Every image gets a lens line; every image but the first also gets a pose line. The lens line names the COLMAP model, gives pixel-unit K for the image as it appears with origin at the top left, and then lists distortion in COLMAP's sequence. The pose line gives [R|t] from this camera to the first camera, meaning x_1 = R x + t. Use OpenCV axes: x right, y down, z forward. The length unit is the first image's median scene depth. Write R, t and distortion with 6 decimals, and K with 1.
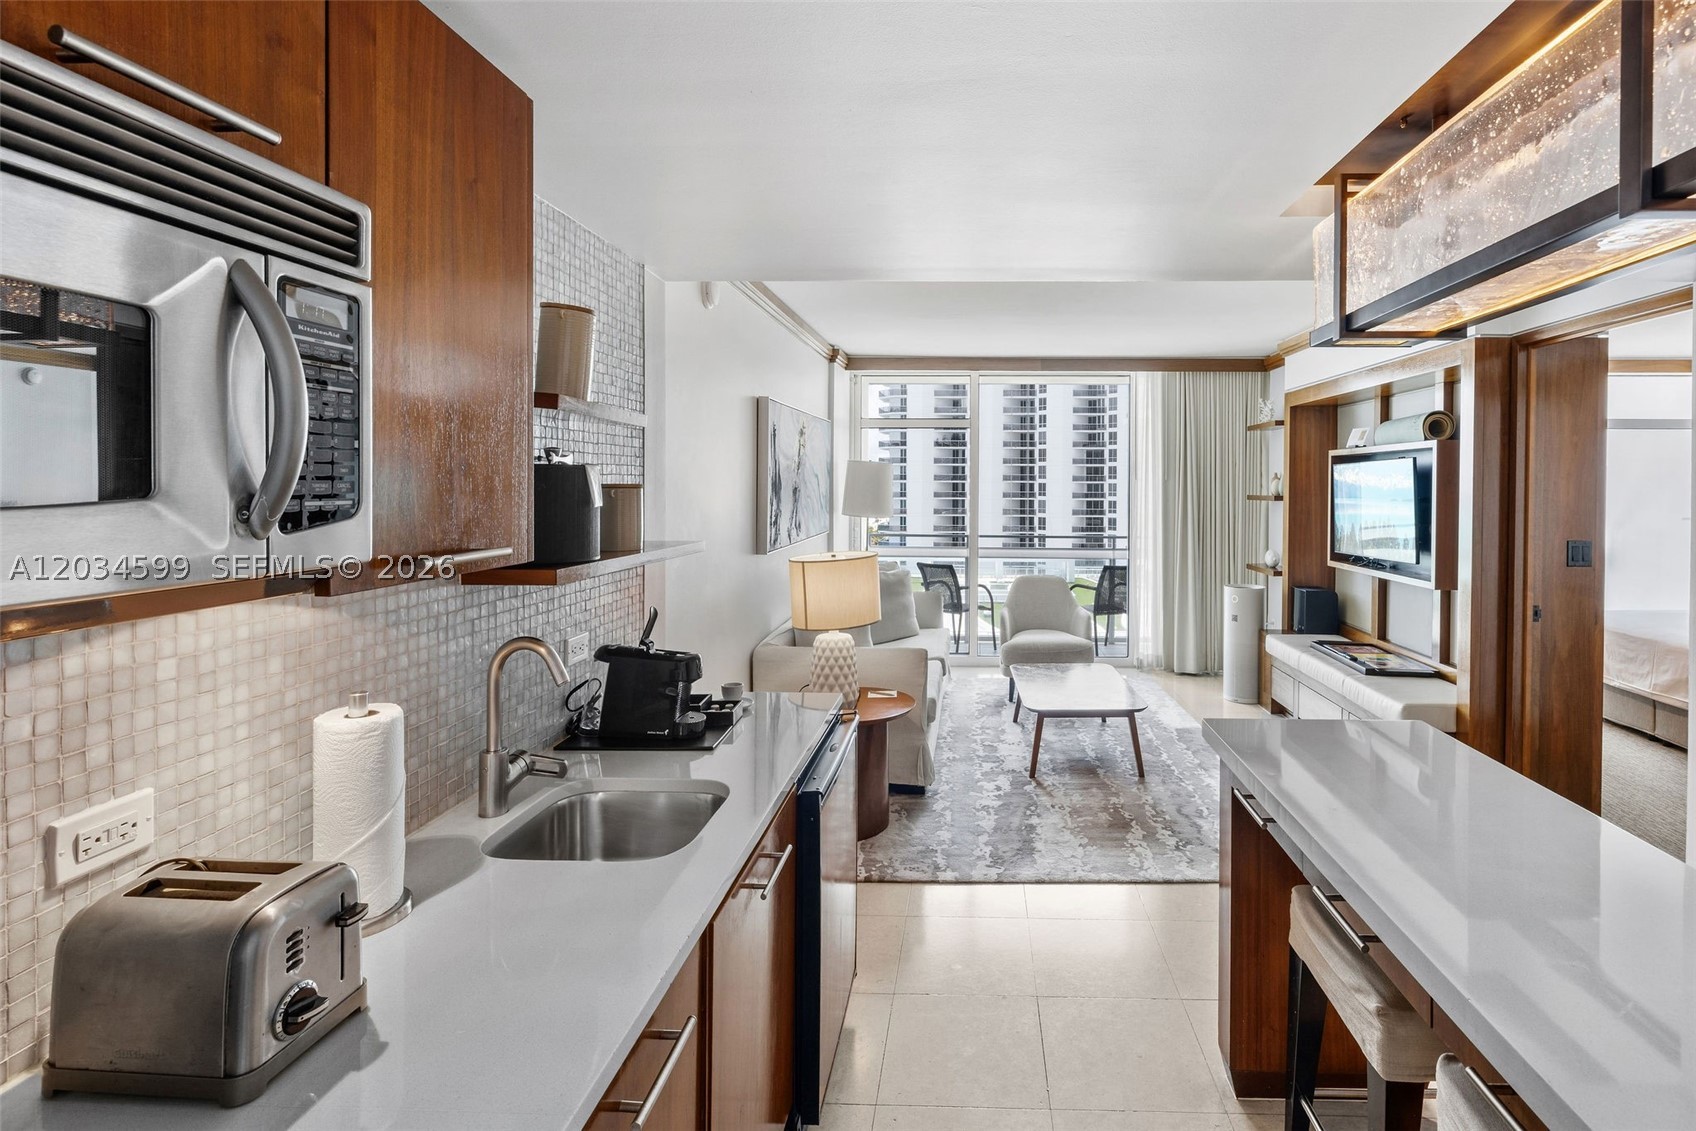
lens RADIAL K [[898.8, 0, 944.2], [0, 898.8, 512.3], [0, 0, 1]] dist [-0.000981, -0.001026]
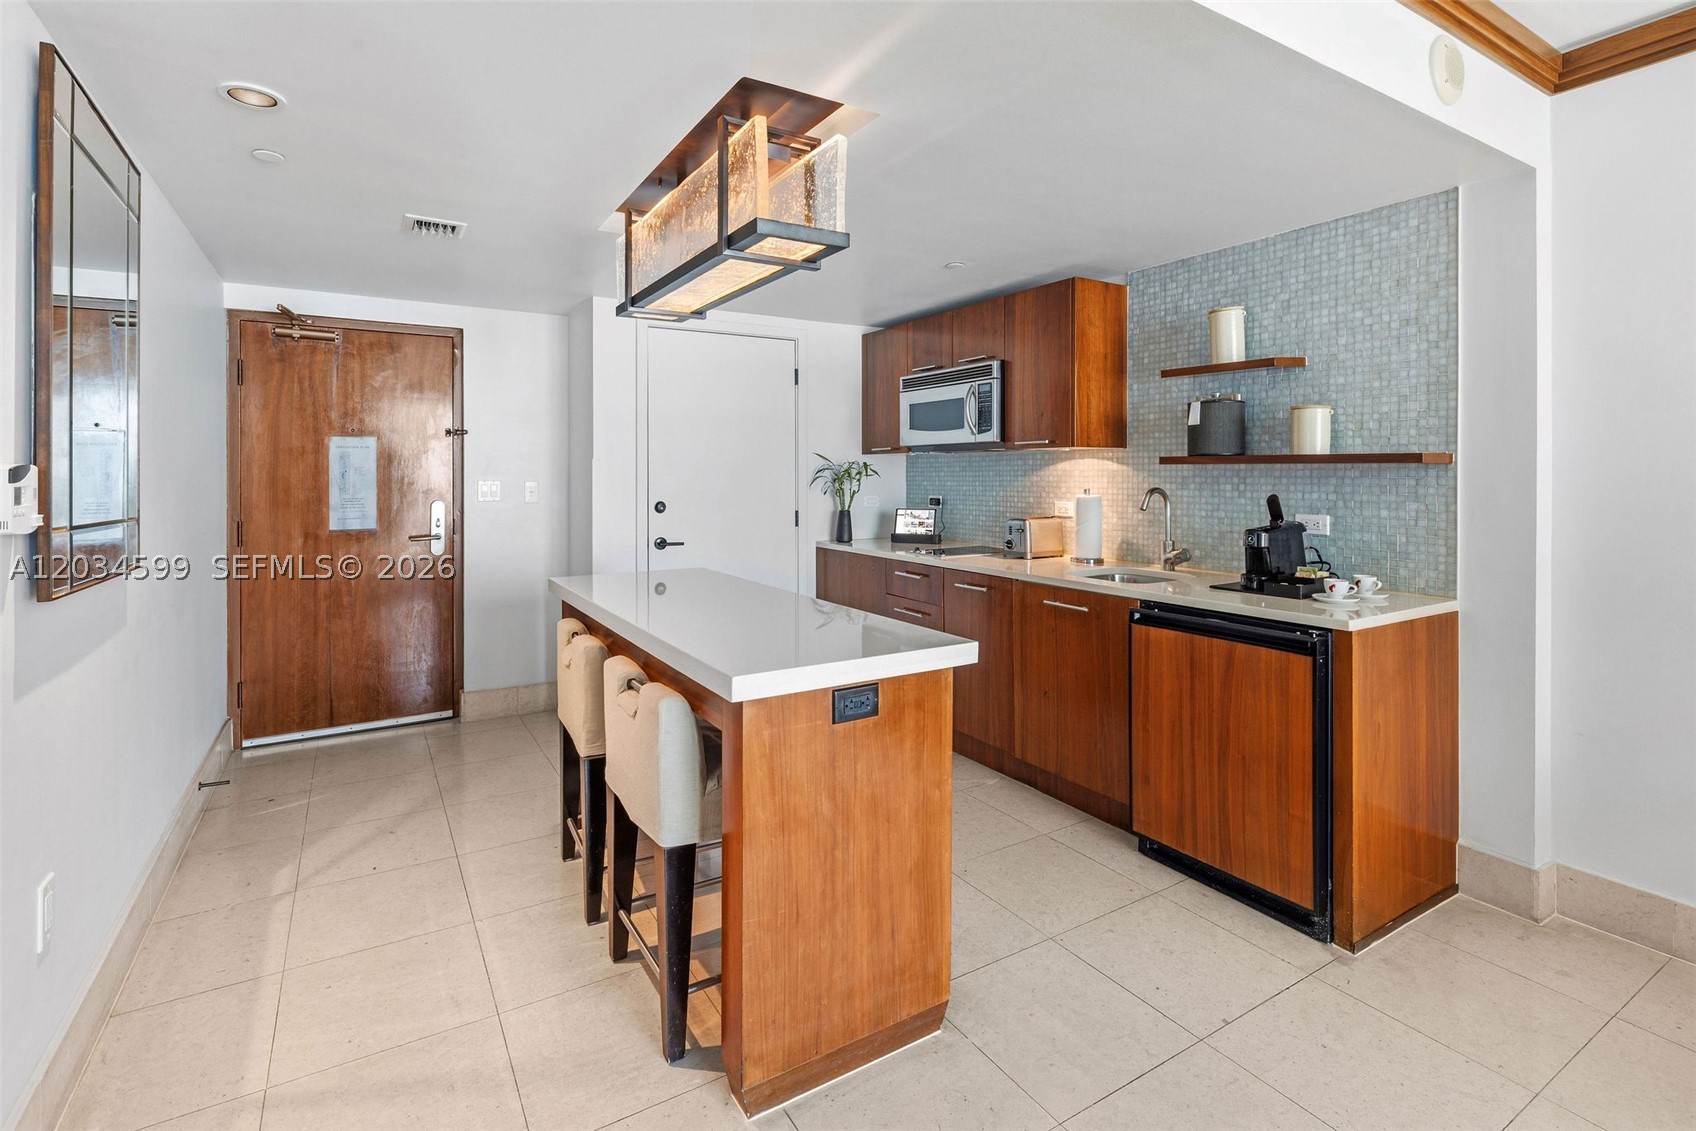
lens RADIAL K [[810.6, 0, 913.5], [0, 810.6, 484.9], [0, 0, 1]] dist [0.000464, 0.000037]
pose [[-0.808824, 0.007685, -0.588001, 1.134145], [-0.019314, 0.999028, 0.039624, 0.067151], [0.587734, 0.043406, -0.807889, 2.223141]]
